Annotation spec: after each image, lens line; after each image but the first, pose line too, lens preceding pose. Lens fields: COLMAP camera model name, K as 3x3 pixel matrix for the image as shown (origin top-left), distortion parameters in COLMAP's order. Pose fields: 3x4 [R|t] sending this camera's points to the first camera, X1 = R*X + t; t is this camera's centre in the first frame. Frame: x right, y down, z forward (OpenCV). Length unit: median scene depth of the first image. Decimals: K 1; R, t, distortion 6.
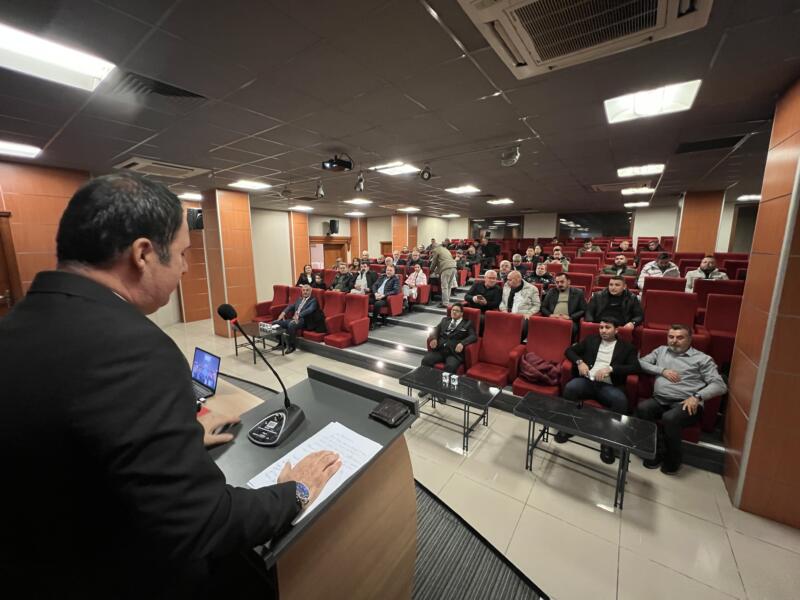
lens RADIAL K [[319.9, 0, 400.7], [0, 319.9, 298.3], [0, 0, 1]] dist [-0.005233, 0.001675]
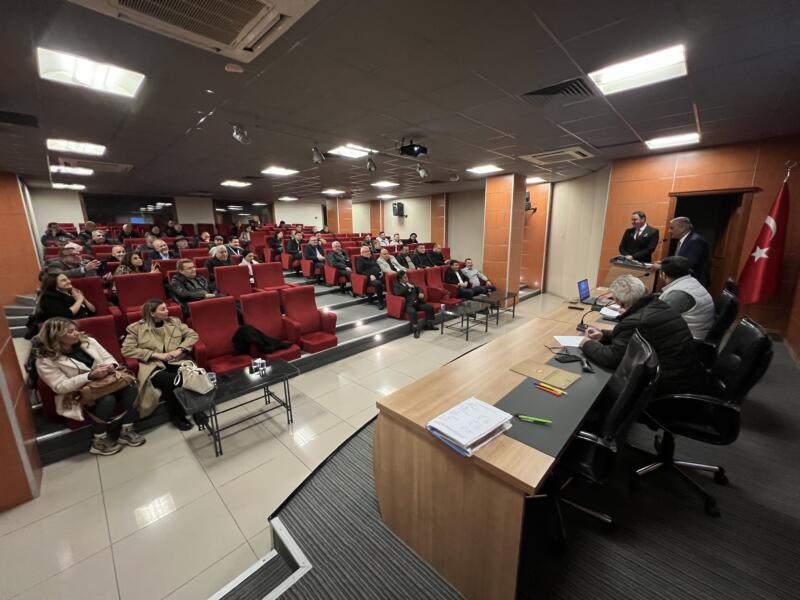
lens RADIAL K [[319.9, 0, 403.4], [0, 319.9, 297.2], [0, 0, 1]] dist [-0.005233, 0.001675]
pose [[0.129030, -0.205014, 0.970217, -0.980513], [0.171063, 0.968330, 0.181865, -0.099162], [-0.976775, 0.142502, 0.160014, 0.654142]]
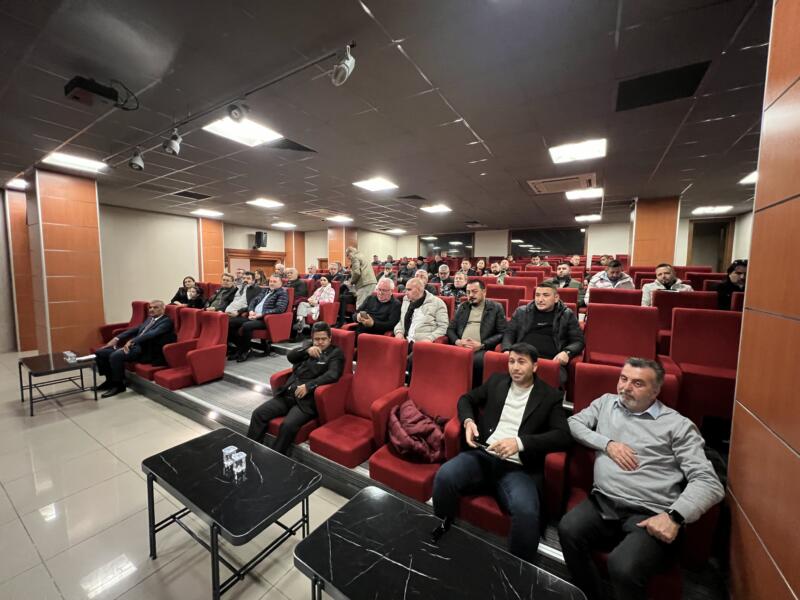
lens RADIAL K [[319.9, 0, 399.3], [0, 319.9, 299.4], [0, 0, 1]] dist [-0.005233, 0.001675]
pose [[0.997325, 0.007905, 0.072671, 0.249459], [-0.002213, 0.996945, -0.078076, 0.015535], [-0.073066, 0.077706, 0.994295, 0.273120]]
